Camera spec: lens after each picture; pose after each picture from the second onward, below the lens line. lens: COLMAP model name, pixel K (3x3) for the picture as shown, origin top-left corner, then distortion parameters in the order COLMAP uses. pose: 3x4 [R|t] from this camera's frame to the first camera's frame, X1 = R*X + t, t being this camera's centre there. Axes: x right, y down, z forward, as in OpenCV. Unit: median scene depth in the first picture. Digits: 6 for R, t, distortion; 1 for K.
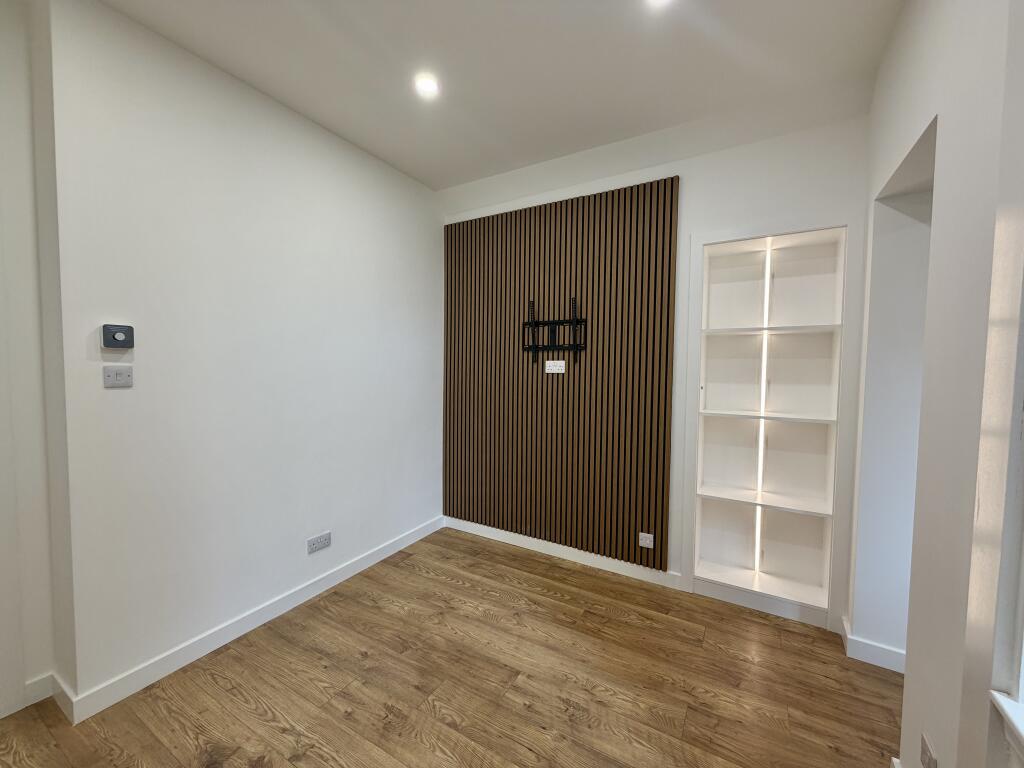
lens RADIAL K [[408.9, 0, 511.7], [0, 408.9, 387.7], [0, 0, 1]] dist [-0.000340, -0.000262]
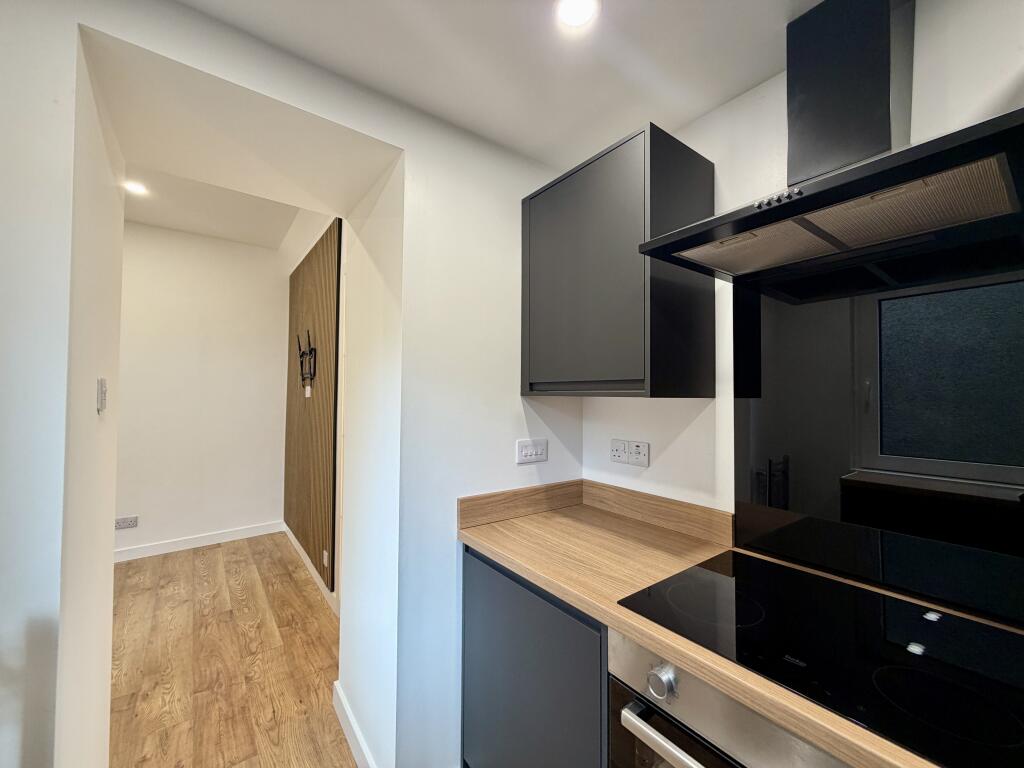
lens RADIAL K [[408.9, 0, 511.7], [0, 408.9, 387.7], [0, 0, 1]] dist [-0.000340, -0.000262]
pose [[0.929525, -0.006951, -0.368694, 1.185391], [-0.022218, 0.996950, -0.074812, 0.012821], [0.368089, 0.077731, 0.926535, 0.192757]]
